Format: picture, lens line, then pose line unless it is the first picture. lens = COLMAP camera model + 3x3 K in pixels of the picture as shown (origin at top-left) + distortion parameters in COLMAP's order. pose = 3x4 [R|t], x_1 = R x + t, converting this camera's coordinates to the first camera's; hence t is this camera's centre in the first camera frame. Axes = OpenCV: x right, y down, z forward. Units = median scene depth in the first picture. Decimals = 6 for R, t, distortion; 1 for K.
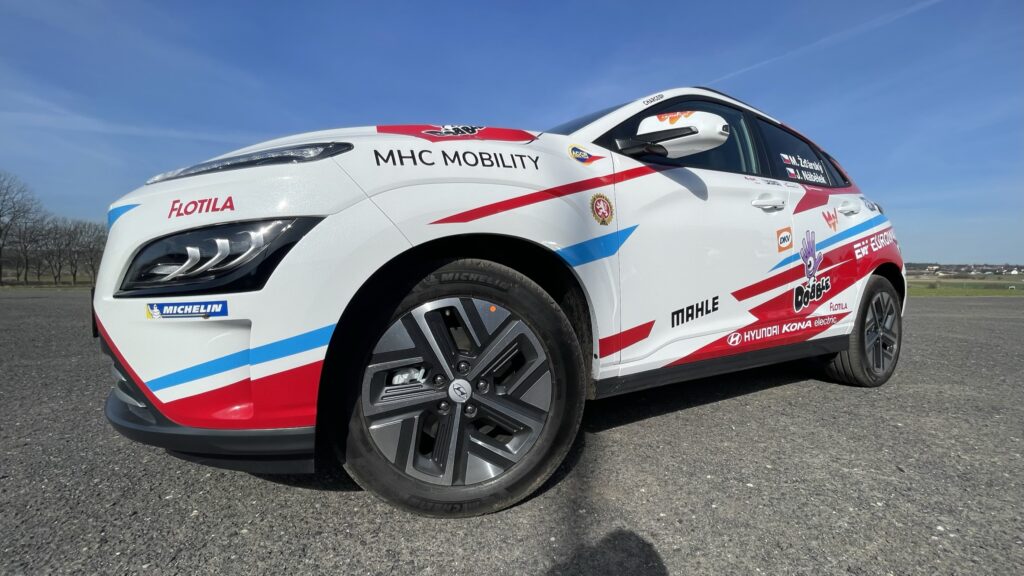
lens RADIAL K [[414.4, 0, 512.0], [0, 414.4, 288.0], [0, 0, 1]] dist [-0.001802, -0.000602]
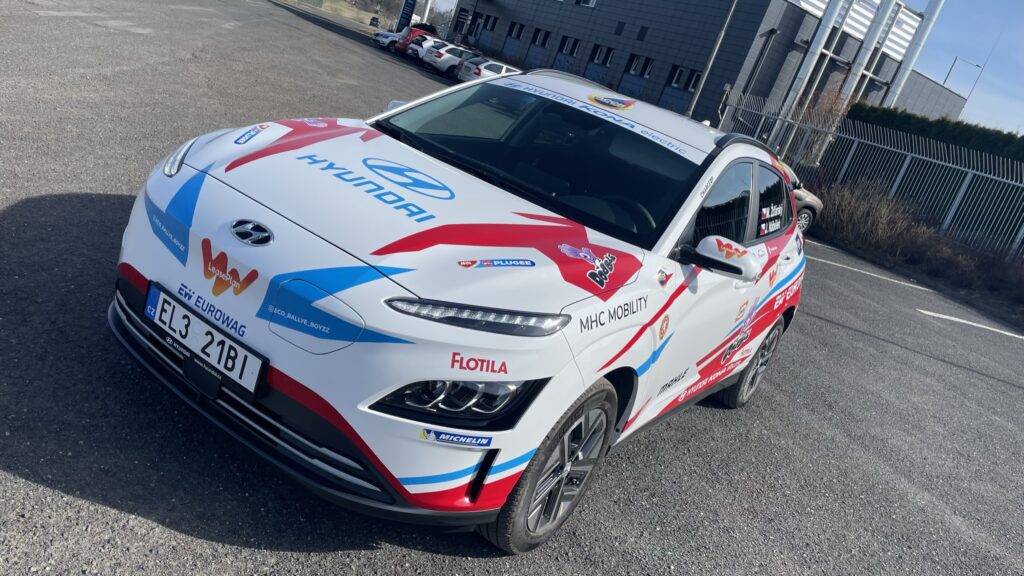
lens RADIAL K [[773.4, 0, 520.2], [0, 773.4, 293.0], [0, 0, 1]] dist [0.110356, -0.165344]
pose [[0.856428, 0.148486, 0.494452, -0.872347], [-0.301702, 0.921132, 0.245952, -0.483860], [-0.418935, -0.359817, 0.833681, -0.470721]]
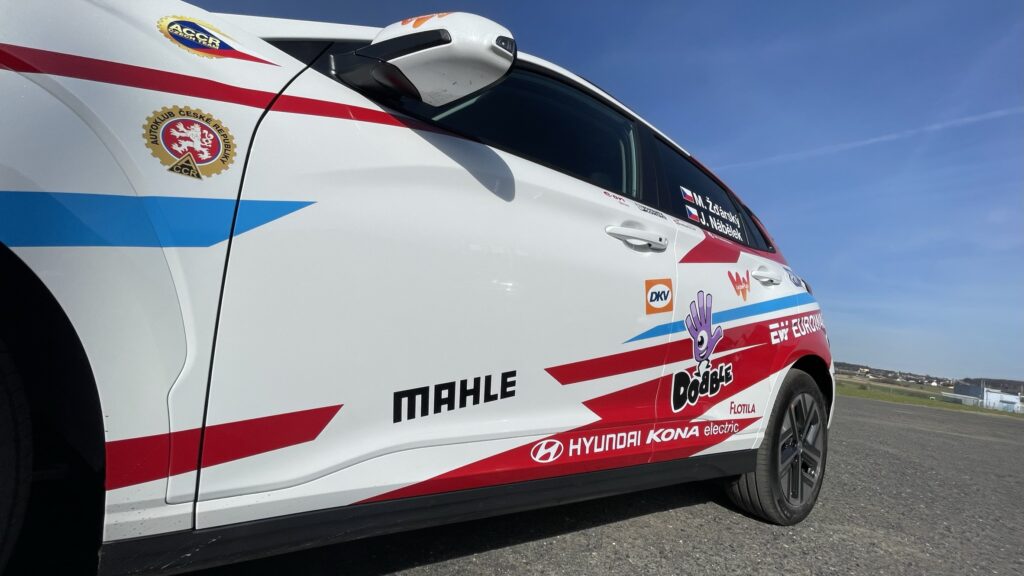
lens RADIAL K [[416.3, 0, 512.0], [0, 416.3, 288.0], [0, 0, 1]] dist [-0.017987, 0.007479]
pose [[0.986807, 0.142496, 0.076852, 0.367192], [-0.131910, 0.982879, -0.128644, -0.015446], [-0.093868, 0.116809, 0.988708, 0.366826]]
